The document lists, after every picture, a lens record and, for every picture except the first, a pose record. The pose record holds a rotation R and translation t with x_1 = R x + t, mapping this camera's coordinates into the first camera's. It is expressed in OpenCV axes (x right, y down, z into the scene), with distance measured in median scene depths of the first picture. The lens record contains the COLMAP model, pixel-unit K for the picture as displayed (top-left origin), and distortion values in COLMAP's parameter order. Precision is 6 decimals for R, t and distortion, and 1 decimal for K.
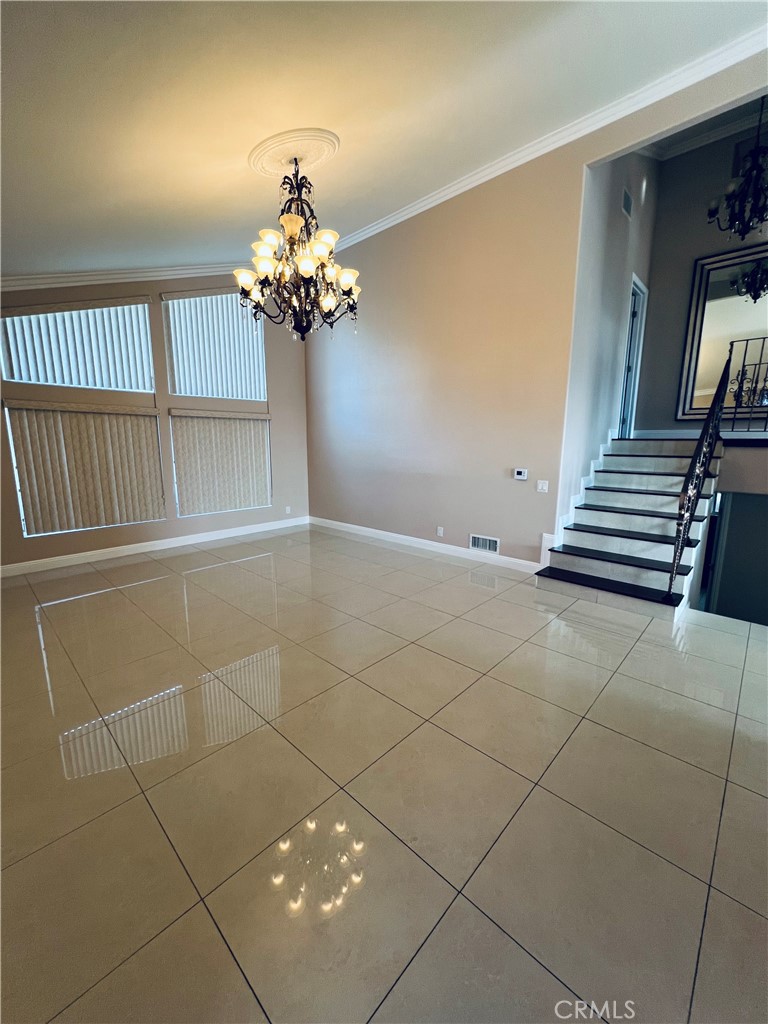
lens RADIAL K [[409.6, 0, 382.3], [0, 409.6, 510.7], [0, 0, 1]] dist [-0.000215, -0.000013]
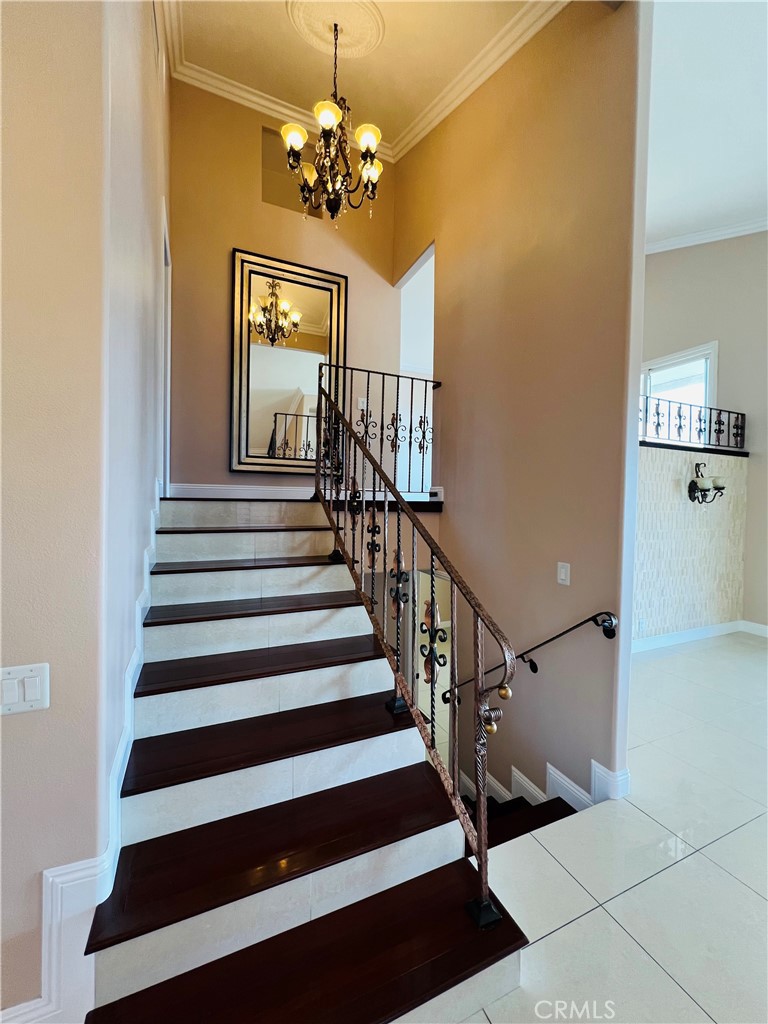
lens RADIAL K [[406.6, 0, 379.9], [0, 406.6, 508.3], [0, 0, 1]] dist [-0.000399, -0.000036]
pose [[0.390620, -0.024440, 0.920228, 0.200289], [0.150891, 0.987827, -0.037815, -0.101560], [-0.908101, 0.153625, 0.389553, 0.549331]]
